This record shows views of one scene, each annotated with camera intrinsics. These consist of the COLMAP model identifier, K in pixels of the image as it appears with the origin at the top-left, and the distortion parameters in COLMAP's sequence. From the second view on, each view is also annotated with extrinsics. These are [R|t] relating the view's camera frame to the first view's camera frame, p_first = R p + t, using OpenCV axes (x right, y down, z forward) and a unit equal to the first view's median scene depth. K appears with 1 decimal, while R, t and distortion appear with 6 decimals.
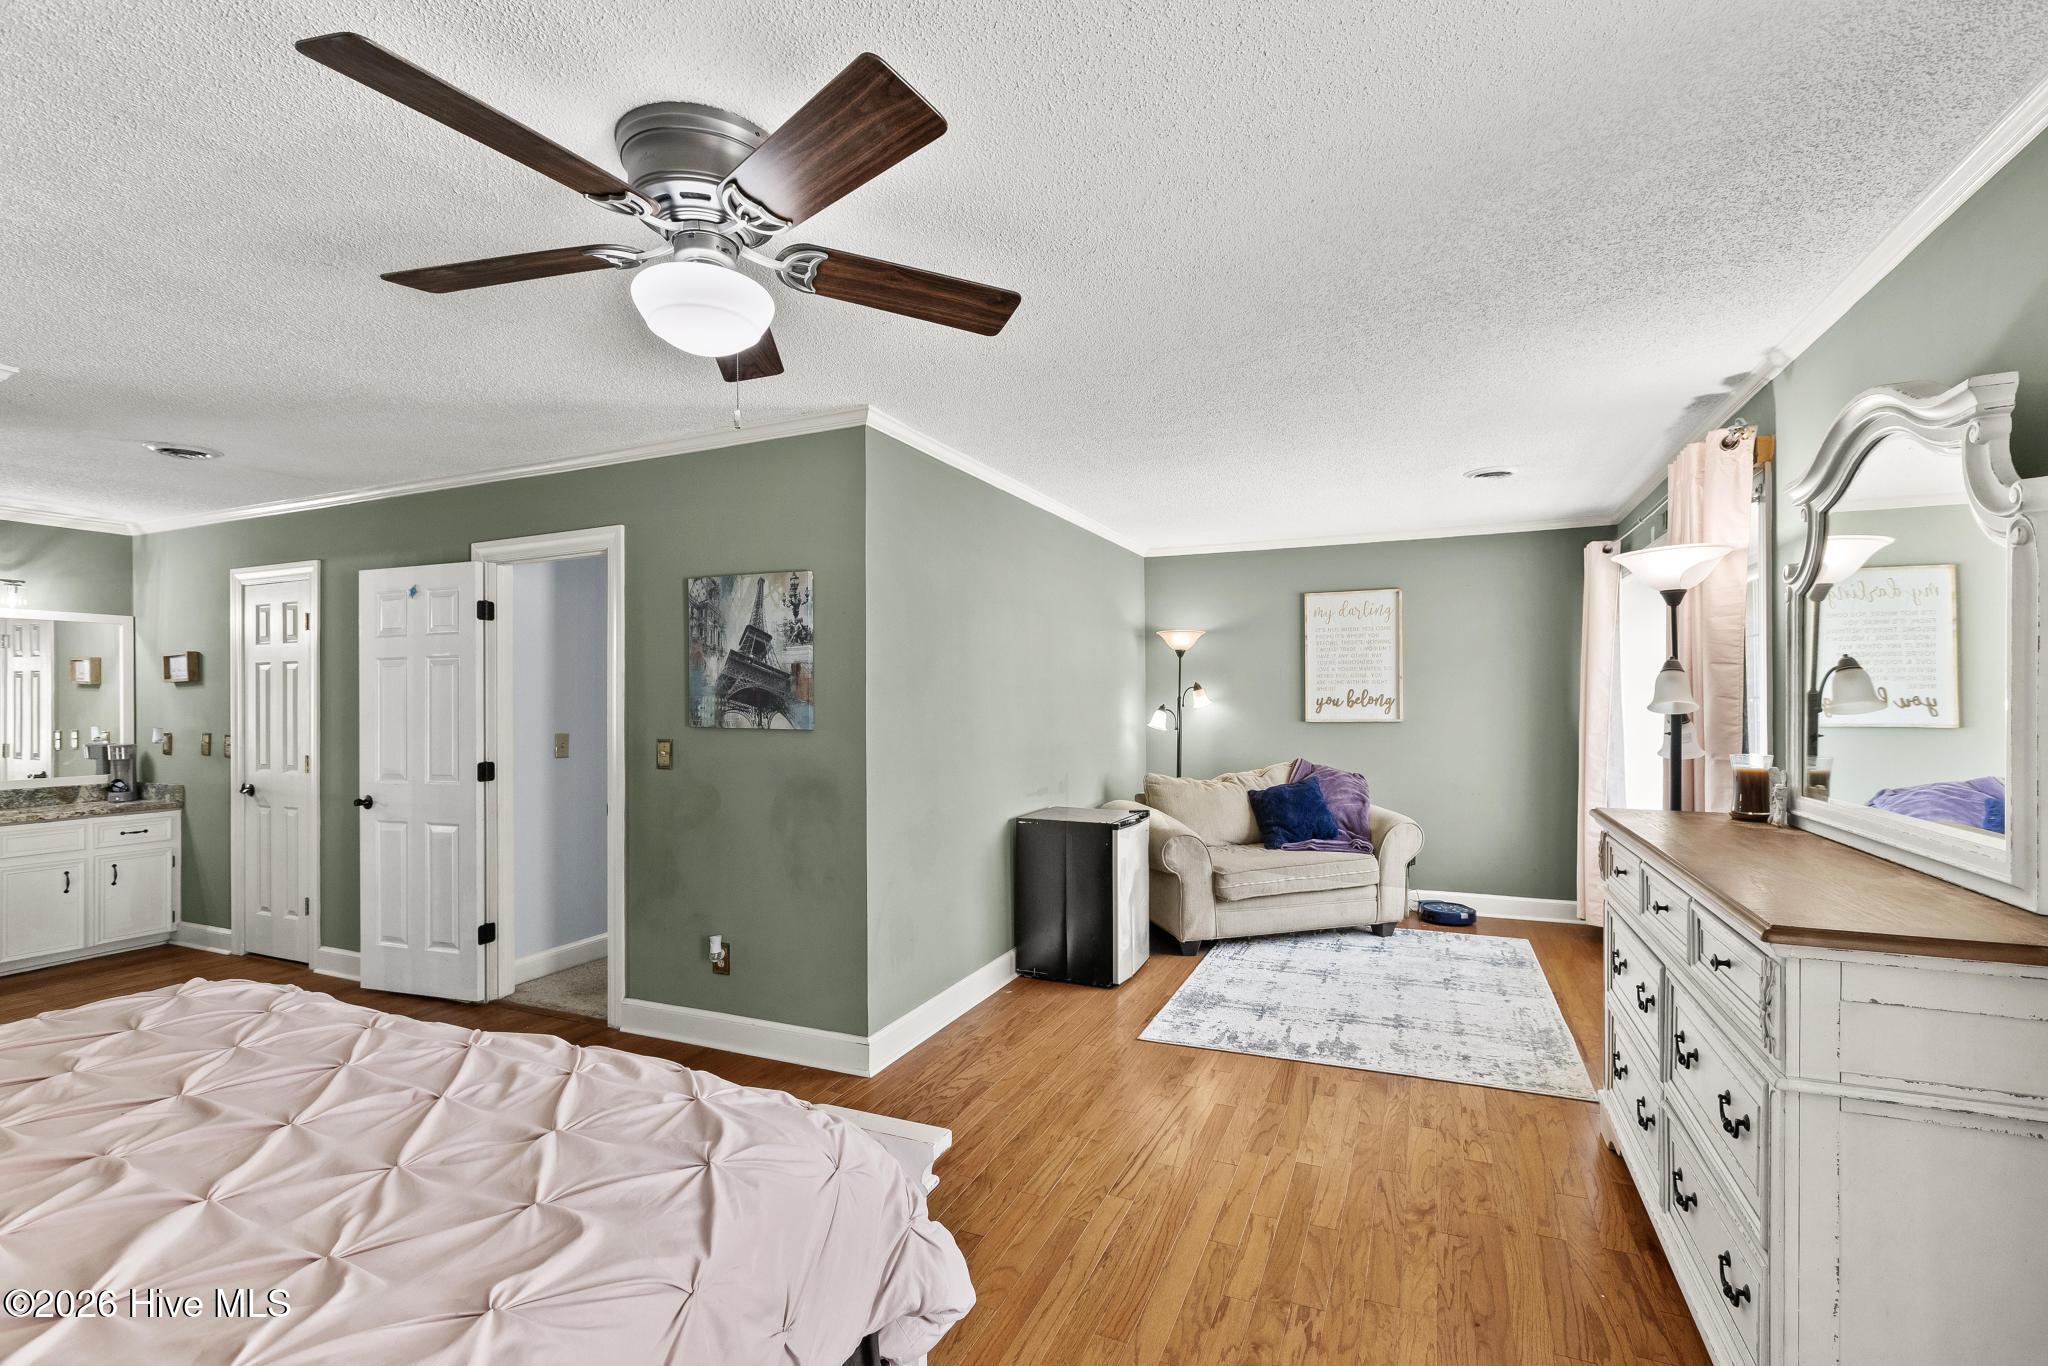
lens RADIAL K [[912.9, 0, 1031.3], [0, 912.9, 692.0], [0, 0, 1]] dist [0.003718, -0.000108]
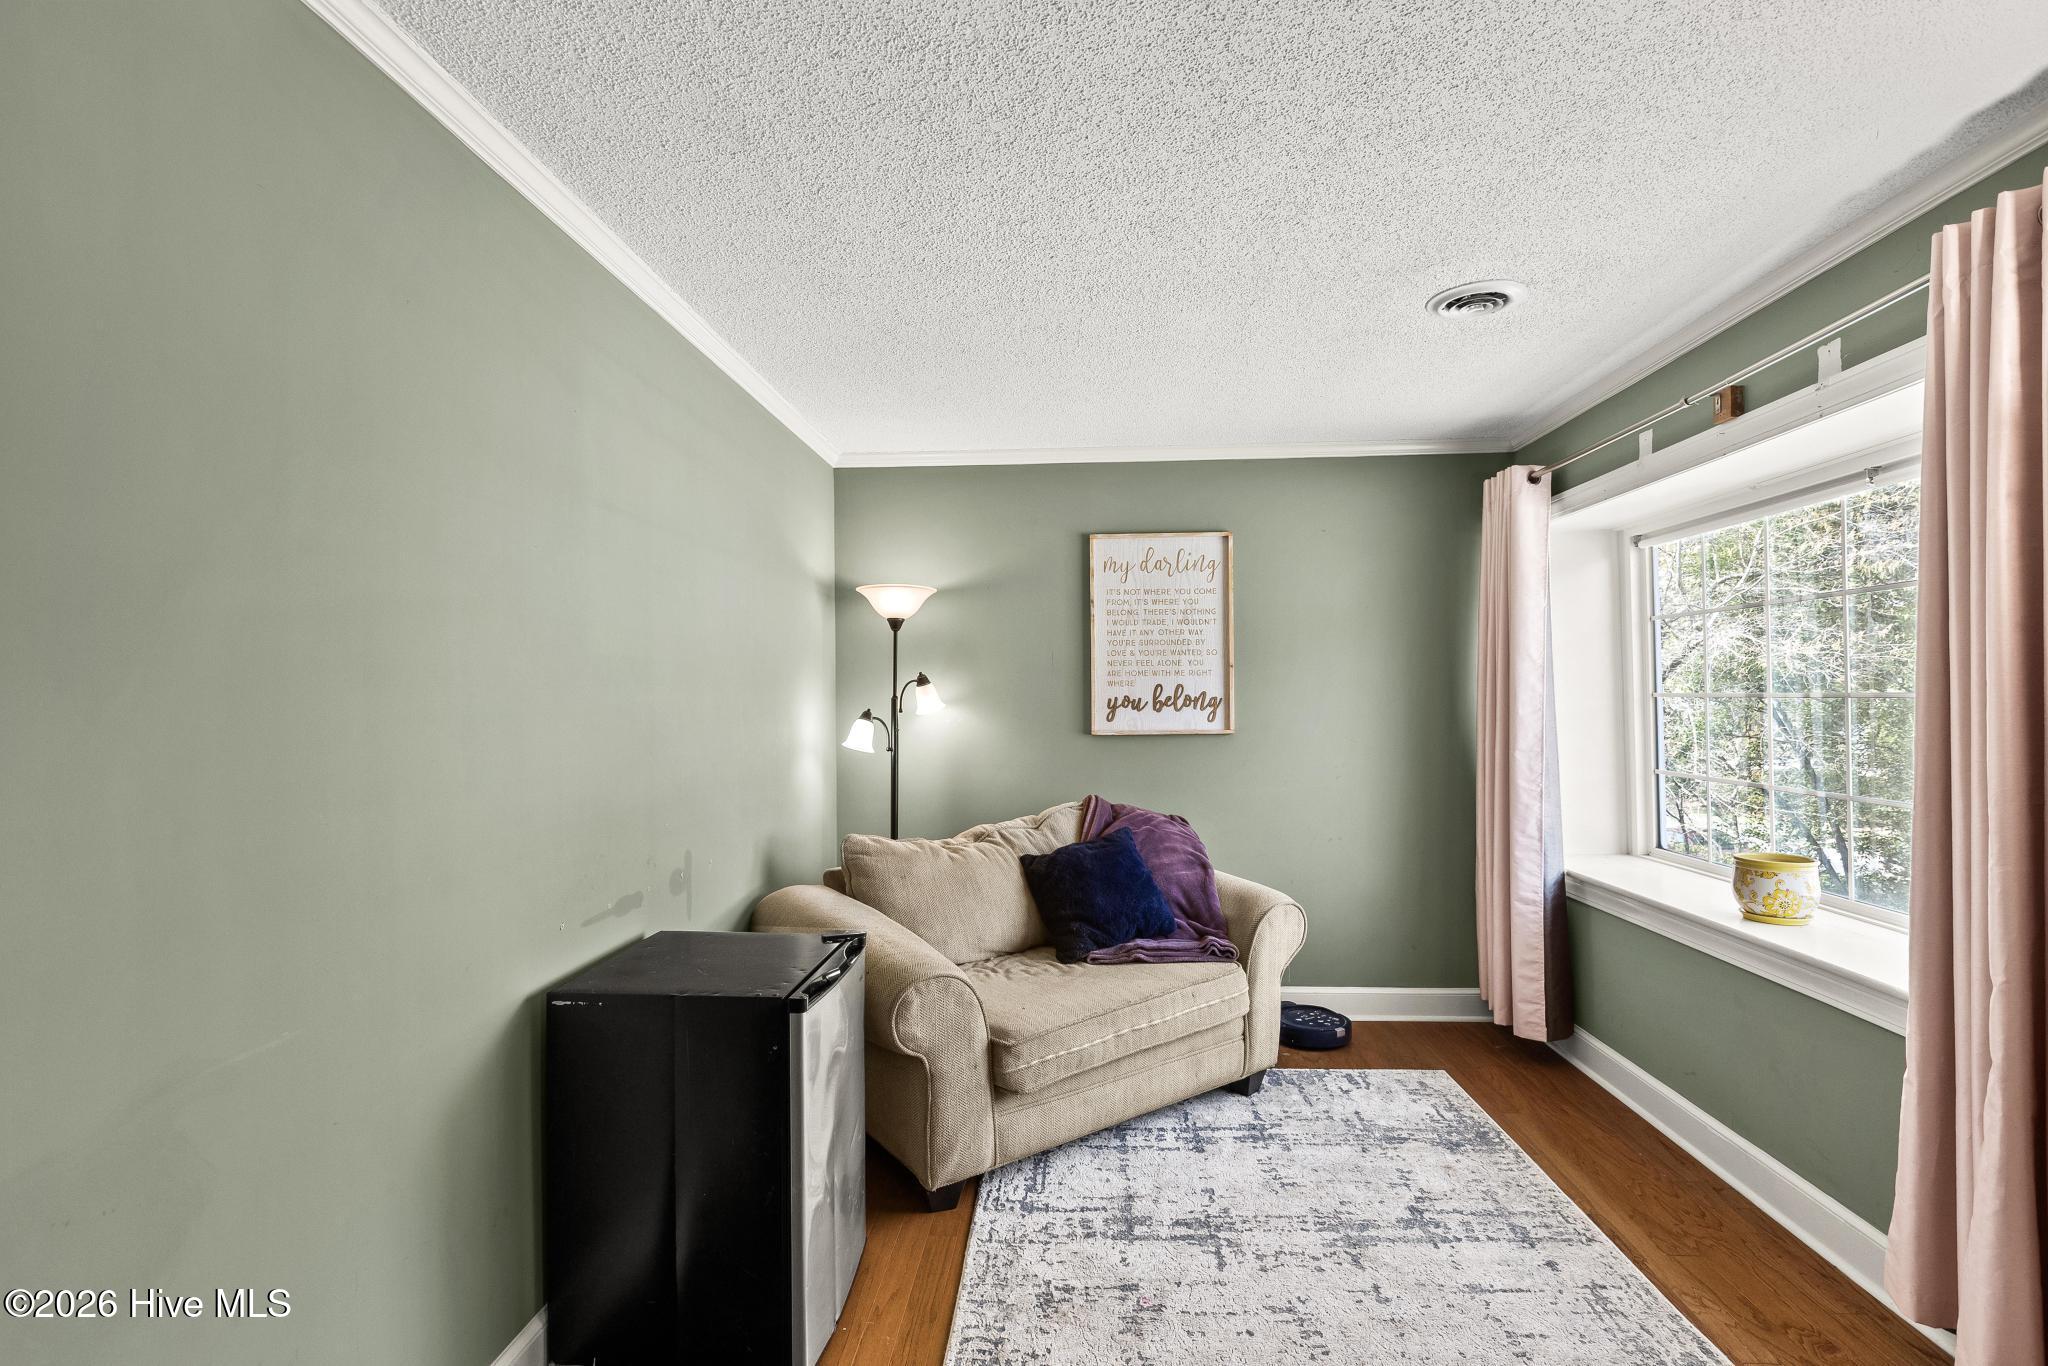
lens RADIAL K [[975.9, 0, 1033.4], [0, 975.9, 687.5], [0, 0, 1]] dist [0.001404, 0.000294]
pose [[0.938830, 0.001235, 0.344380, 0.030541], [0.000784, 0.999983, -0.005722, 0.003710], [-0.344381, 0.005642, 0.938813, 0.422971]]
